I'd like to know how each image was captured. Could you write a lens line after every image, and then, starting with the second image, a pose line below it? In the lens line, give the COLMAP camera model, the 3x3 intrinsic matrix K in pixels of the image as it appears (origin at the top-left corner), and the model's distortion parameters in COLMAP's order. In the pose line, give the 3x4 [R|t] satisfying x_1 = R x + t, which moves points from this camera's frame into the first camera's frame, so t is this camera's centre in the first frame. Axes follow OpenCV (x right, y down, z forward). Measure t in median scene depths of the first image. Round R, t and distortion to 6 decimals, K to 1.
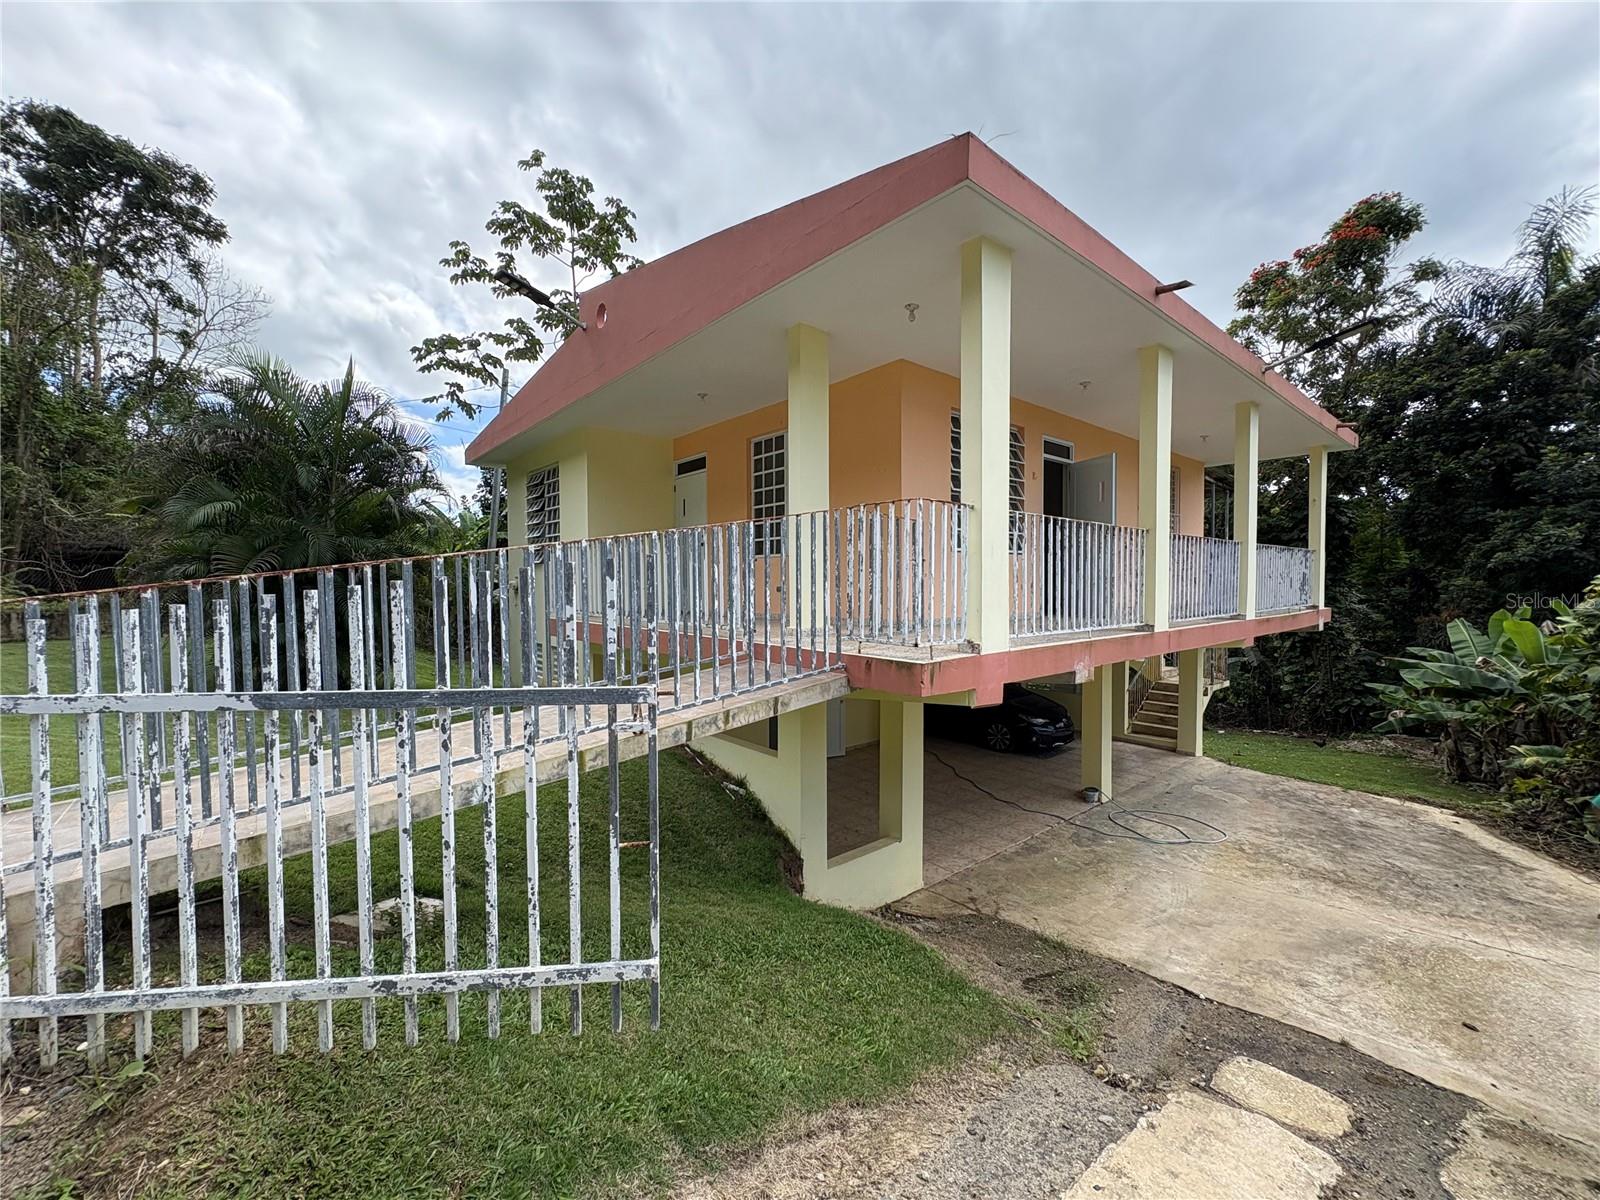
lens RADIAL K [[635.5, 0, 799.0], [0, 635.5, 608.9], [0, 0, 1]] dist [-0.002540, -0.000543]
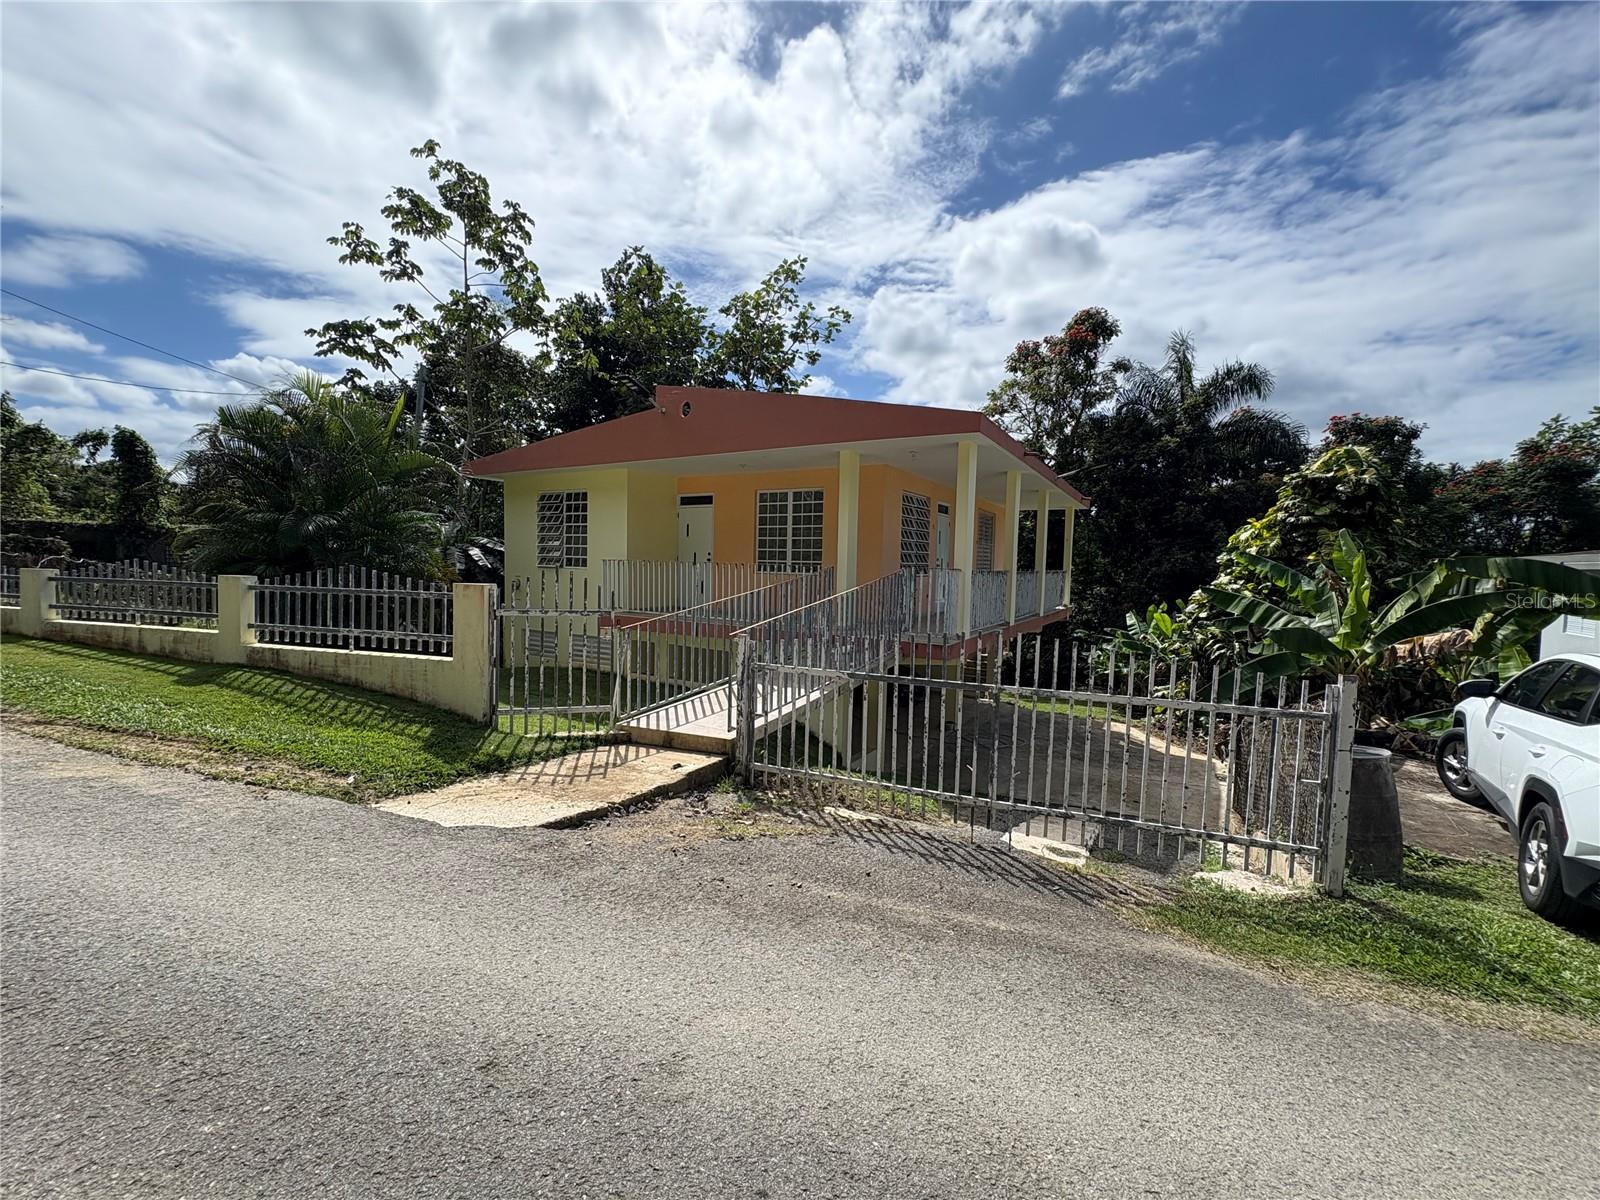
lens RADIAL K [[635.5, 0, 799.7], [0, 635.5, 597.7], [0, 0, 1]] dist [-0.002540, -0.000543]
pose [[0.946041, 0.004806, 0.324012, -0.181407], [-0.011816, 0.999737, 0.019670, -0.021969], [-0.323832, -0.022438, 0.945848, -0.159279]]
